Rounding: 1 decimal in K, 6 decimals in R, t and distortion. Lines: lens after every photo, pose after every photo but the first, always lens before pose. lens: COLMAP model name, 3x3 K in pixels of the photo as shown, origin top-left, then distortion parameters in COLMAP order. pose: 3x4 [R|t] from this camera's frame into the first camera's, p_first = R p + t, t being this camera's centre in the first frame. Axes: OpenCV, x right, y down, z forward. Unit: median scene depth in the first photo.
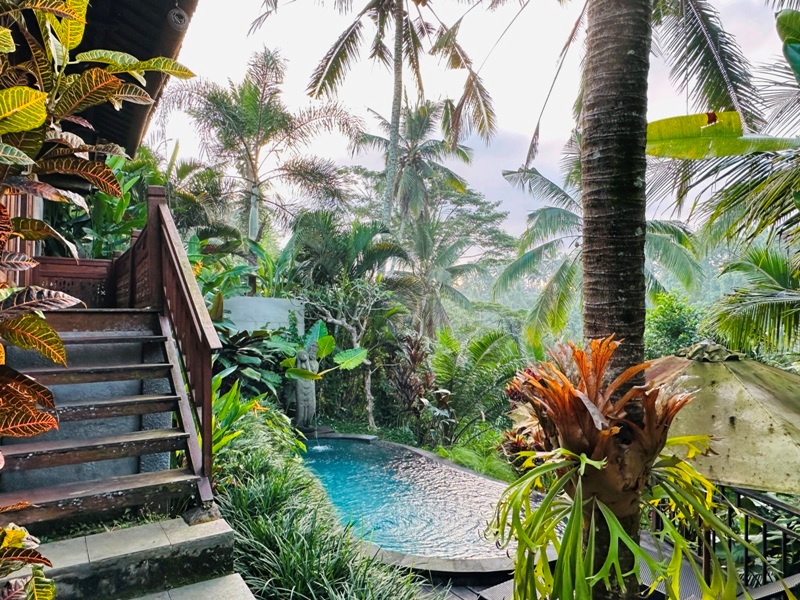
lens RADIAL K [[520.6, 0, 401.7], [0, 520.6, 302.2], [0, 0, 1]] dist [-0.004022, 0.010169]
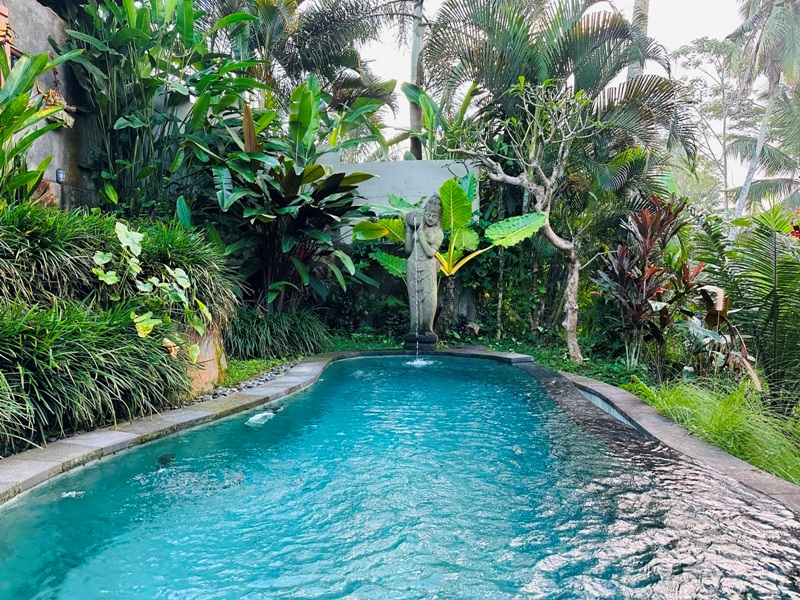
lens RADIAL K [[564.8, 0, 395.4], [0, 564.8, 299.5], [0, 0, 1]] dist [0.038877, -0.035030]
pose [[0.797953, -0.005272, -0.602696, 0.158797], [0.037824, 0.998429, 0.041344, 0.138921], [0.601531, -0.055787, 0.796899, 0.371470]]
